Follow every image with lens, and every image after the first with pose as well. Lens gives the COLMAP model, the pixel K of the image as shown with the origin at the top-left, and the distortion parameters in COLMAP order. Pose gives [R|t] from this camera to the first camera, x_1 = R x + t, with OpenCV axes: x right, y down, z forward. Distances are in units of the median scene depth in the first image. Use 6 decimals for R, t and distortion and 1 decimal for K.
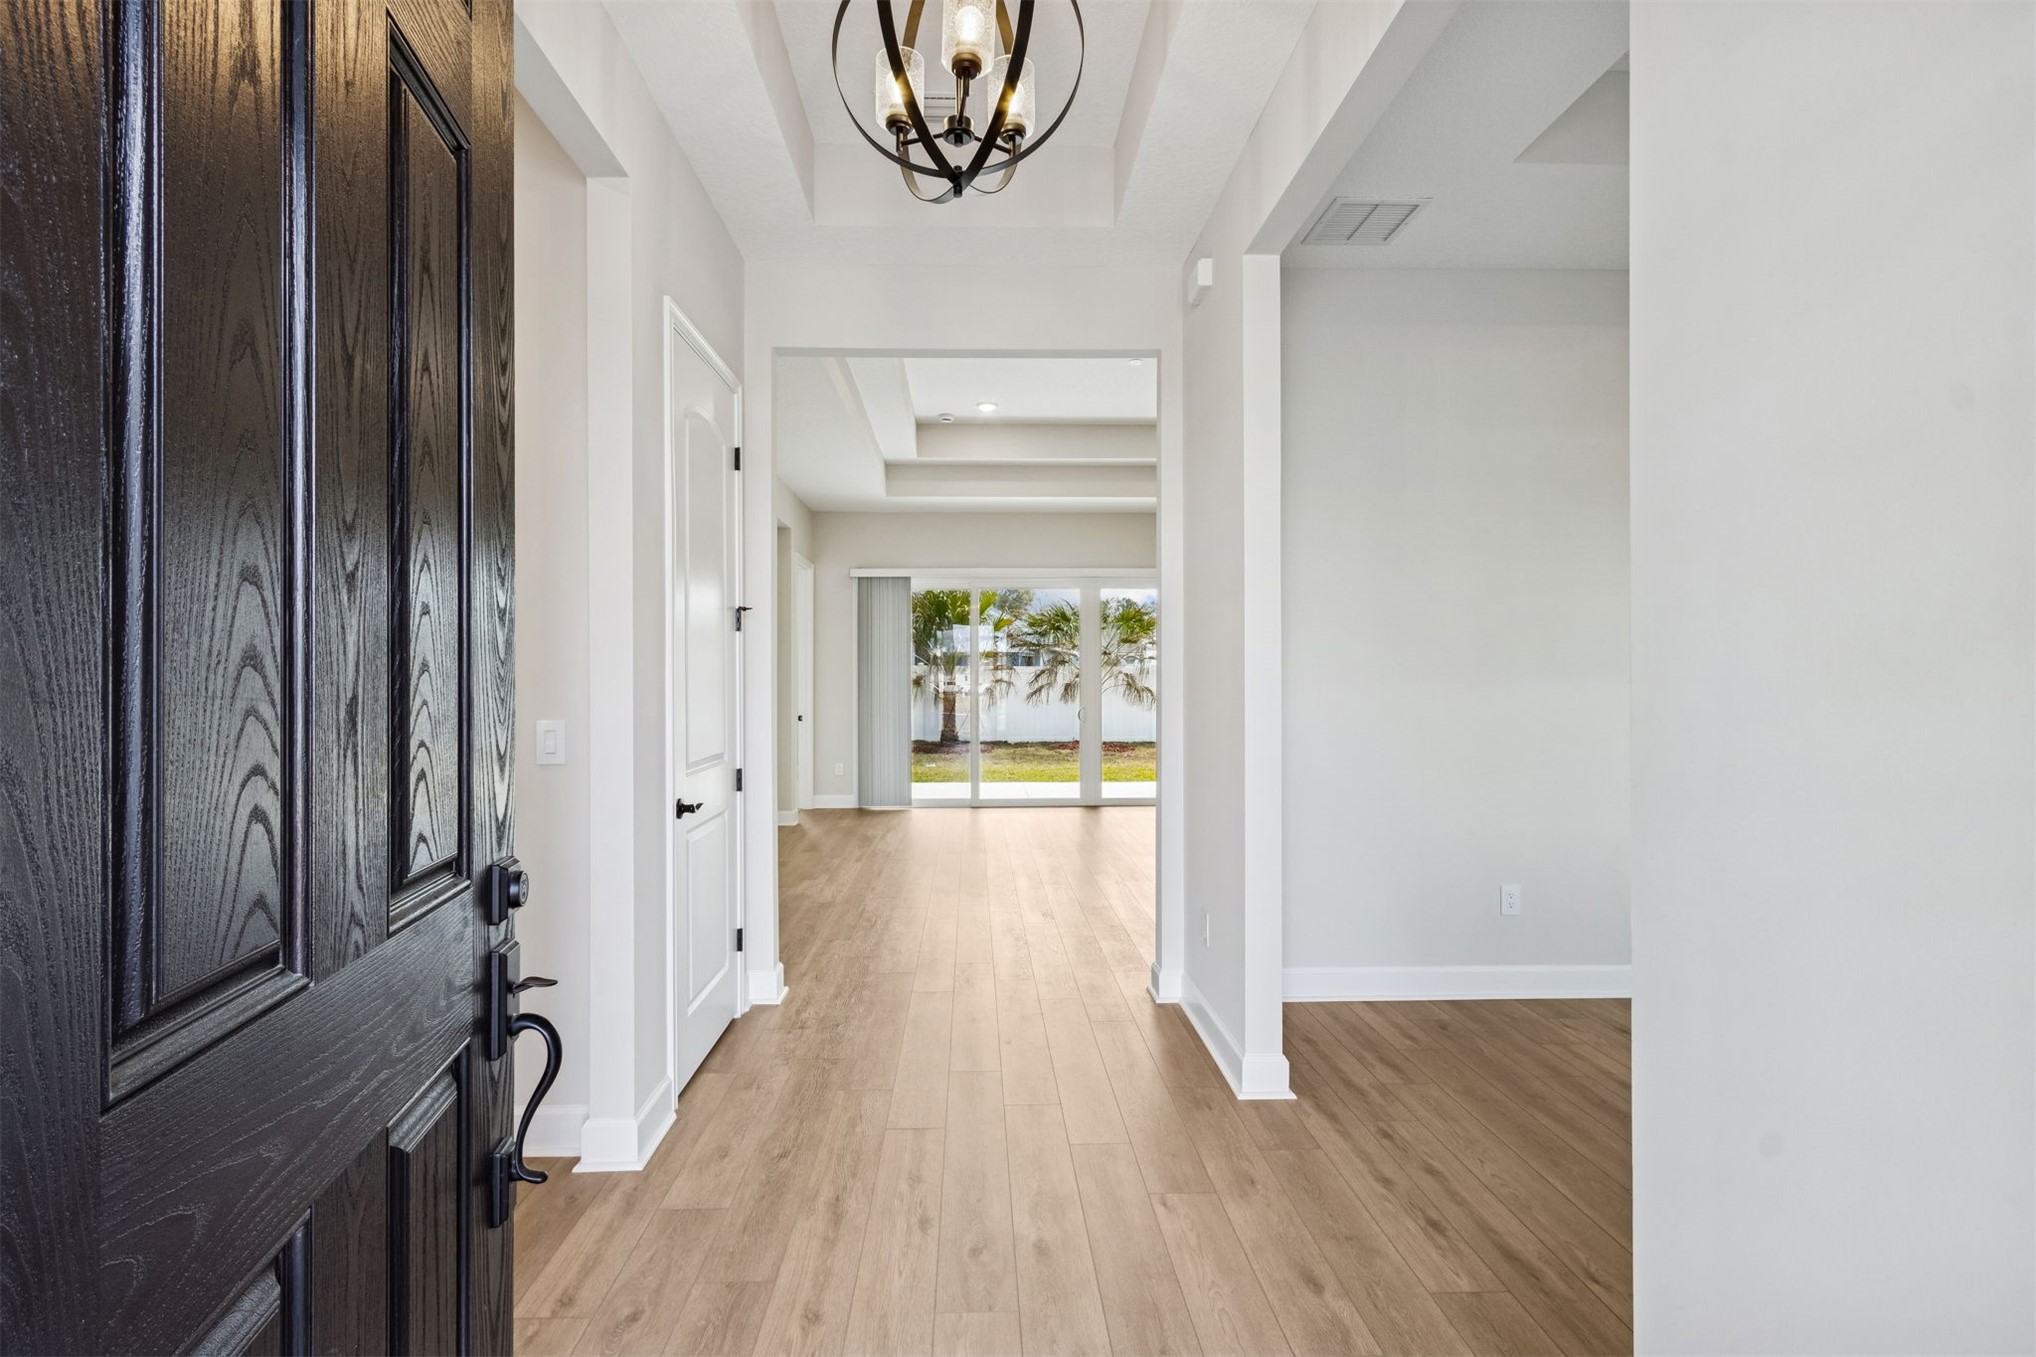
lens RADIAL K [[938.6, 0, 1009.8], [0, 938.6, 676.4], [0, 0, 1]] dist [-0.001980, -0.000133]
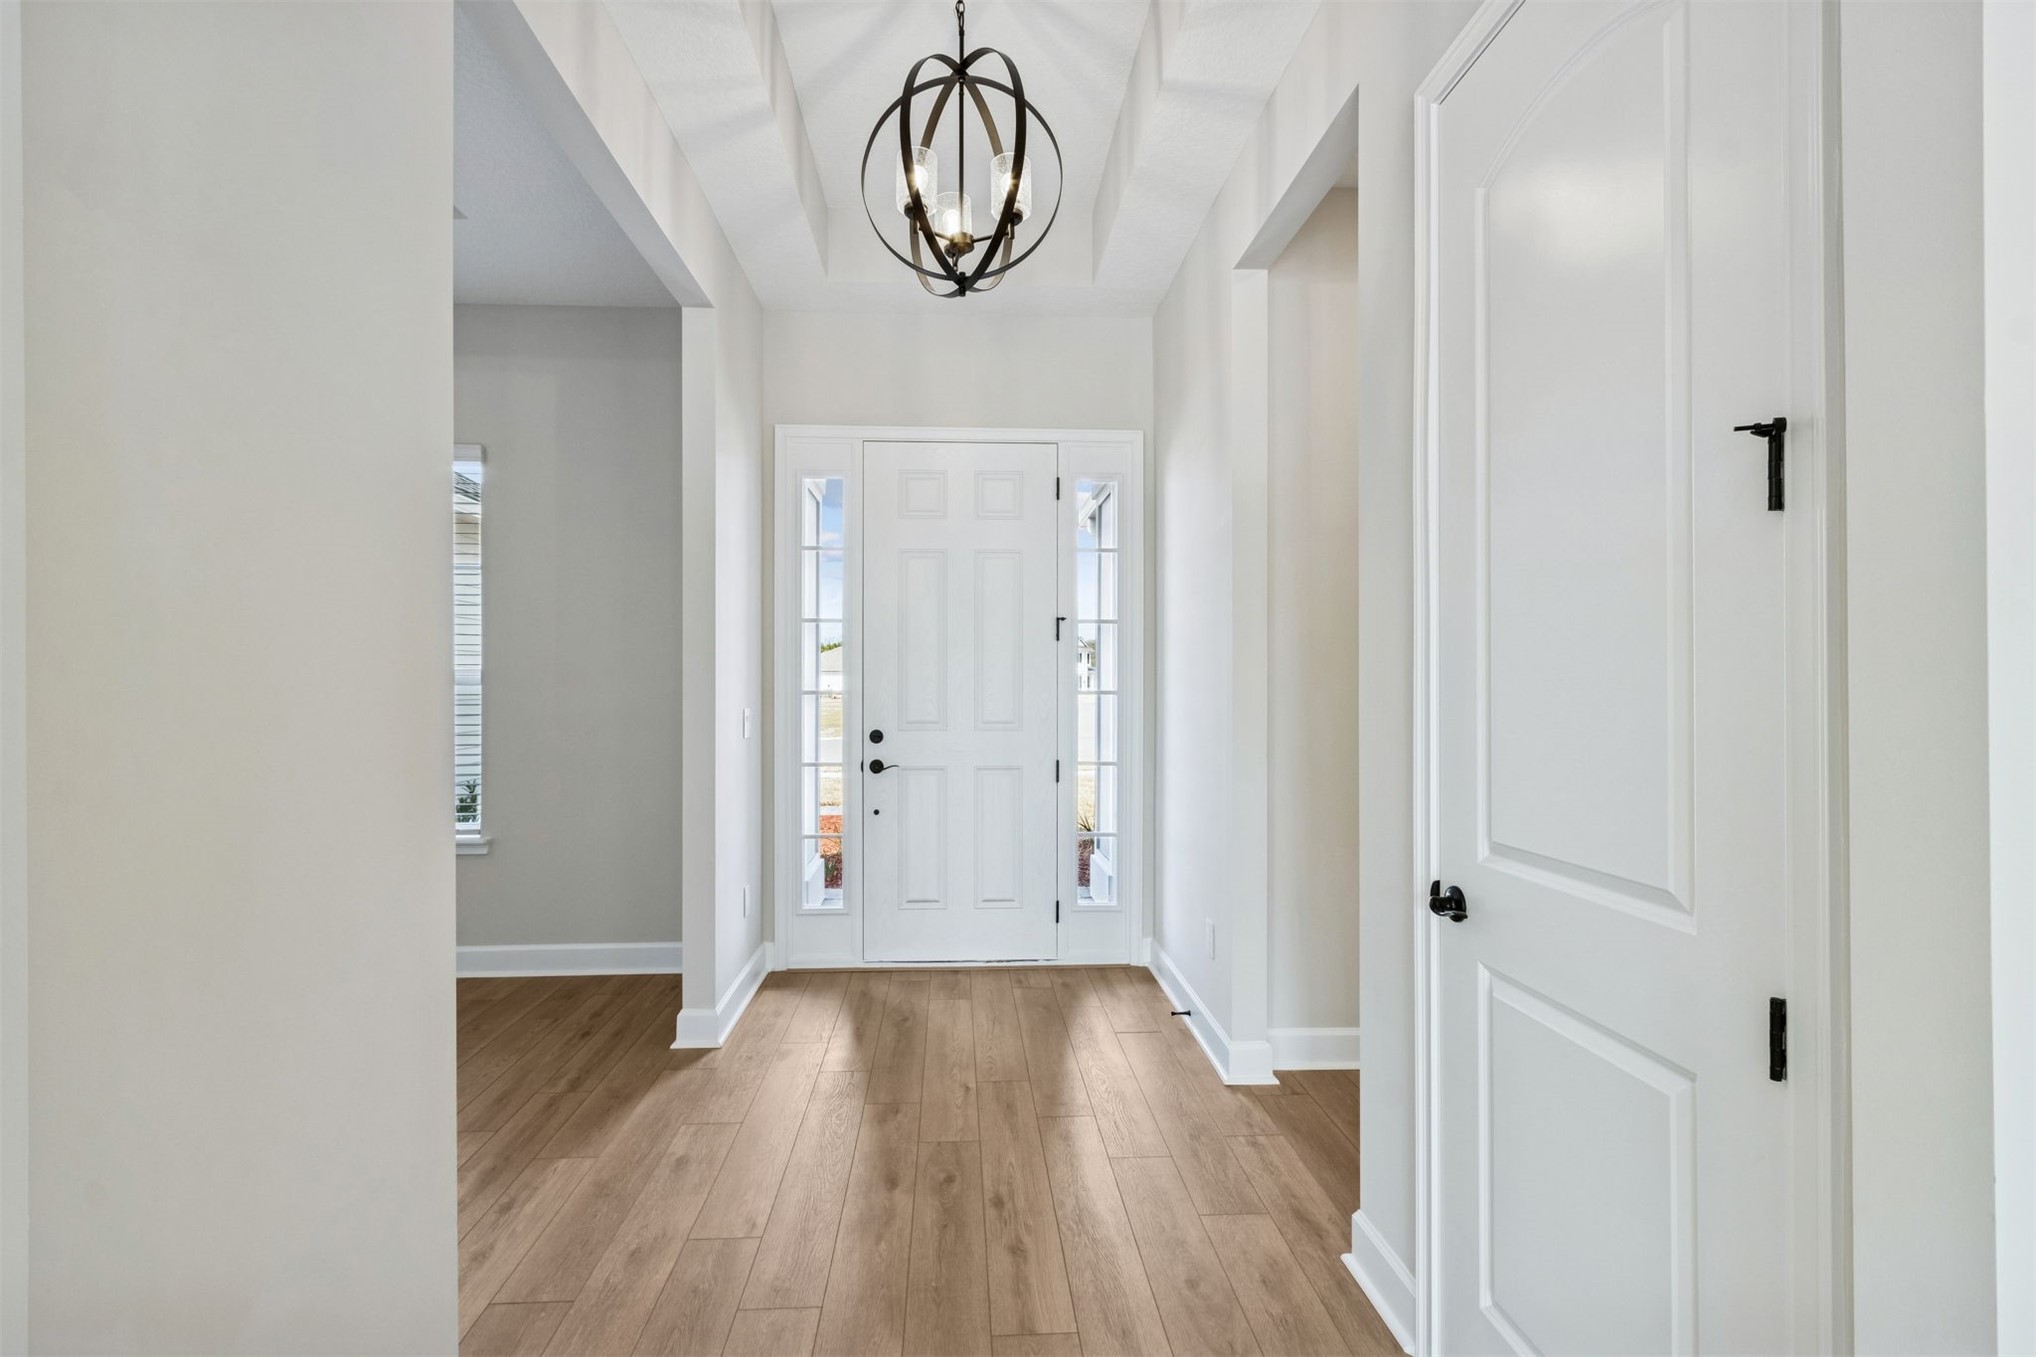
lens RADIAL K [[938.6, 0, 1009.8], [0, 938.6, 676.4], [0, 0, 1]] dist [-0.001980, -0.000133]
pose [[-0.999712, 0.001415, -0.023937, -0.050593], [0.001703, 0.999926, -0.012016, 0.006337], [0.023918, -0.012054, -0.999641, 1.302096]]
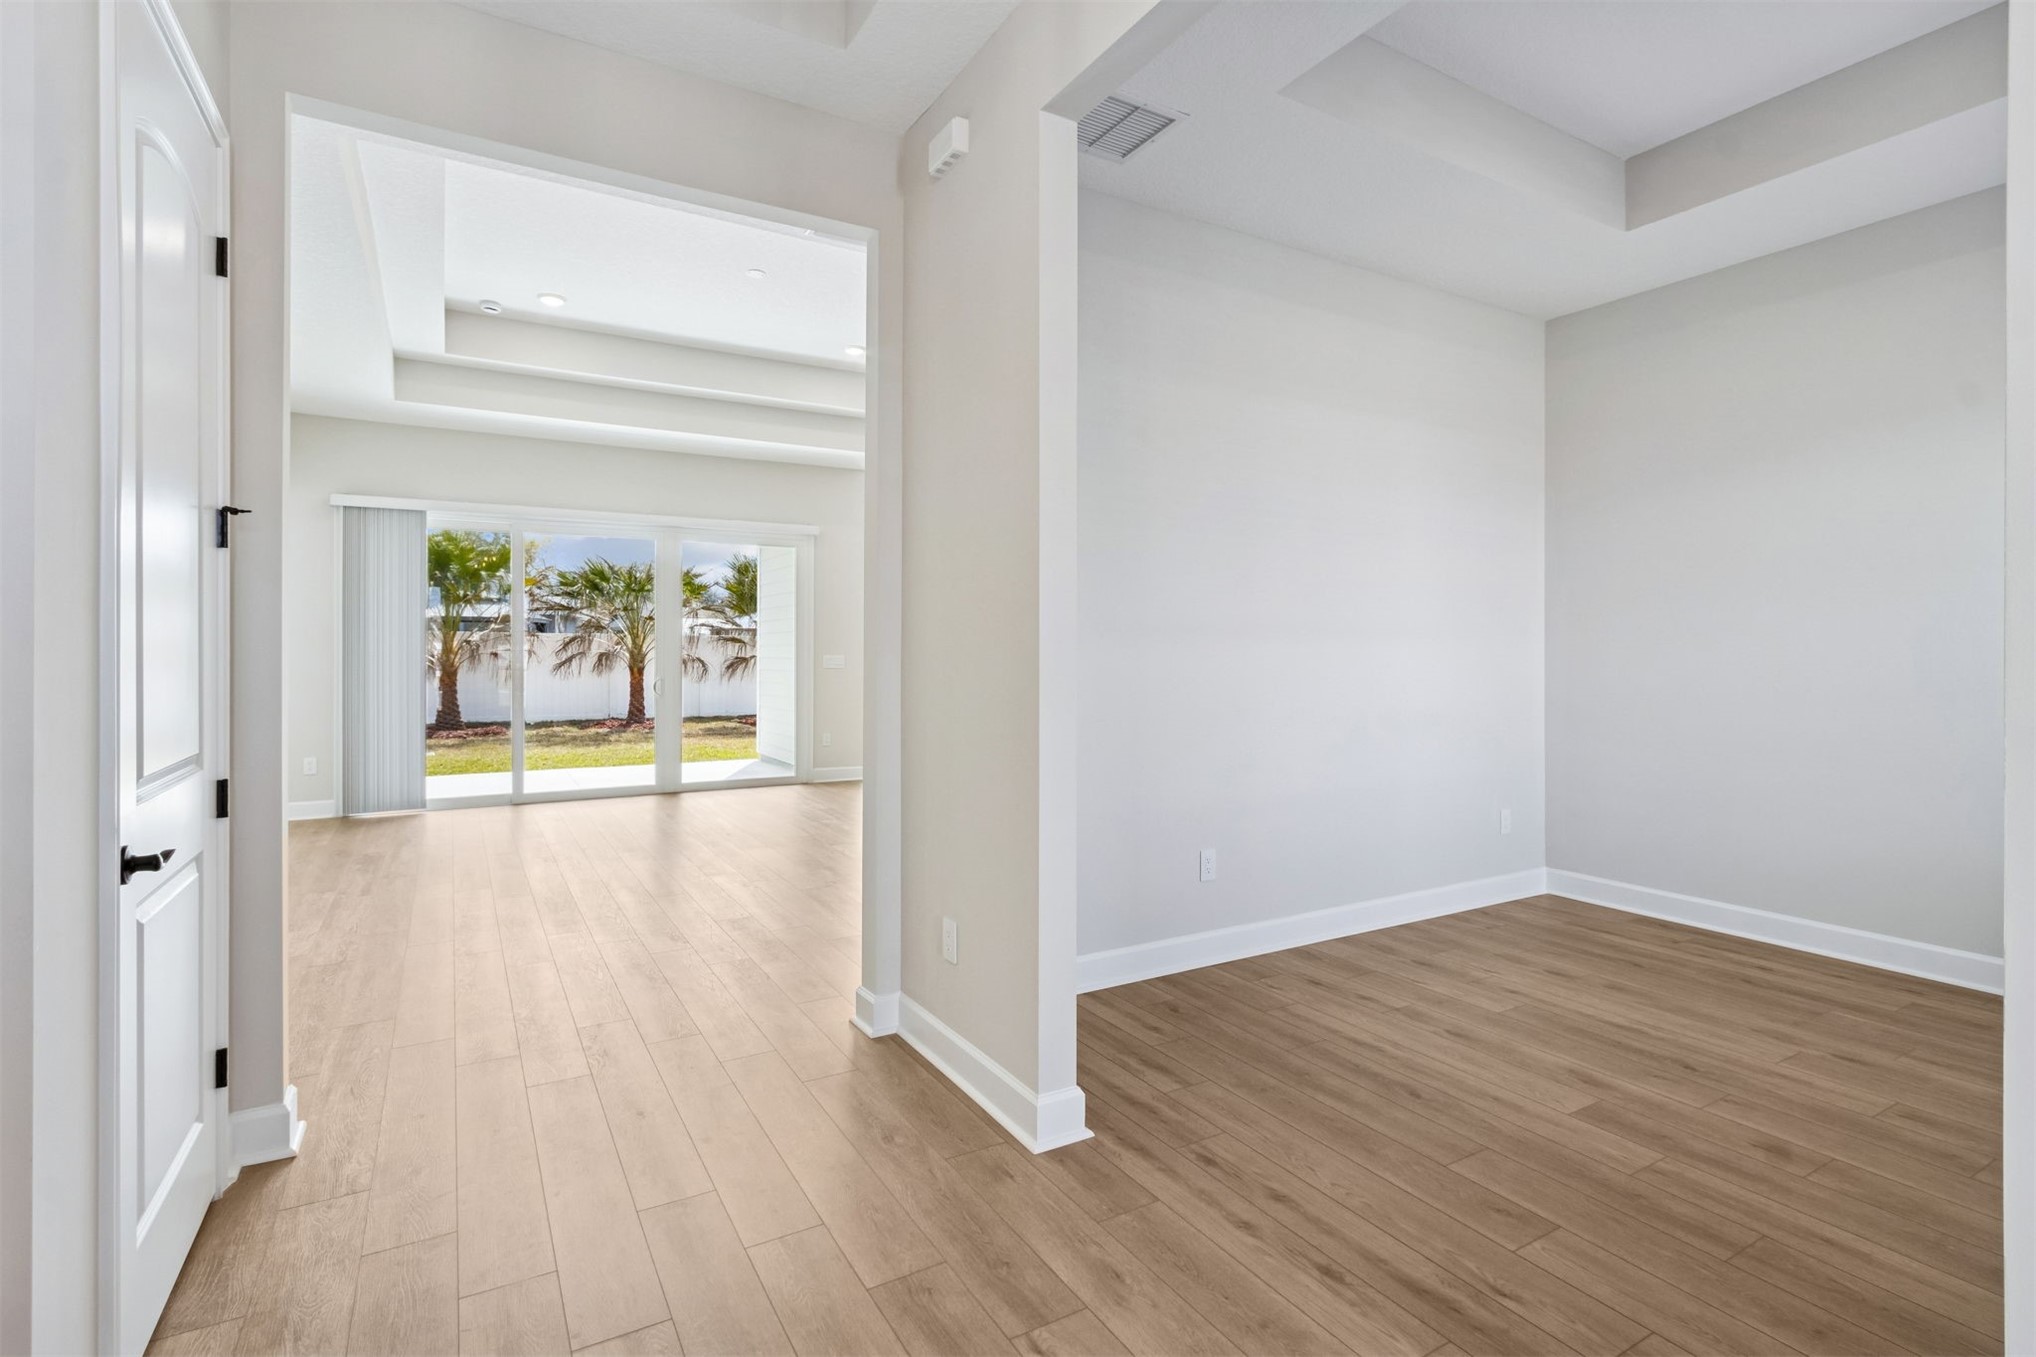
lens RADIAL K [[948.6, 0, 1008.1], [0, 948.6, 648.1], [0, 0, 1]] dist [0.000457, -0.000958]
pose [[0.882443, 0.004804, 0.470394, -0.132878], [-0.004940, 0.999987, -0.000944, 0.013711], [-0.470393, -0.001491, 0.882456, 0.239647]]
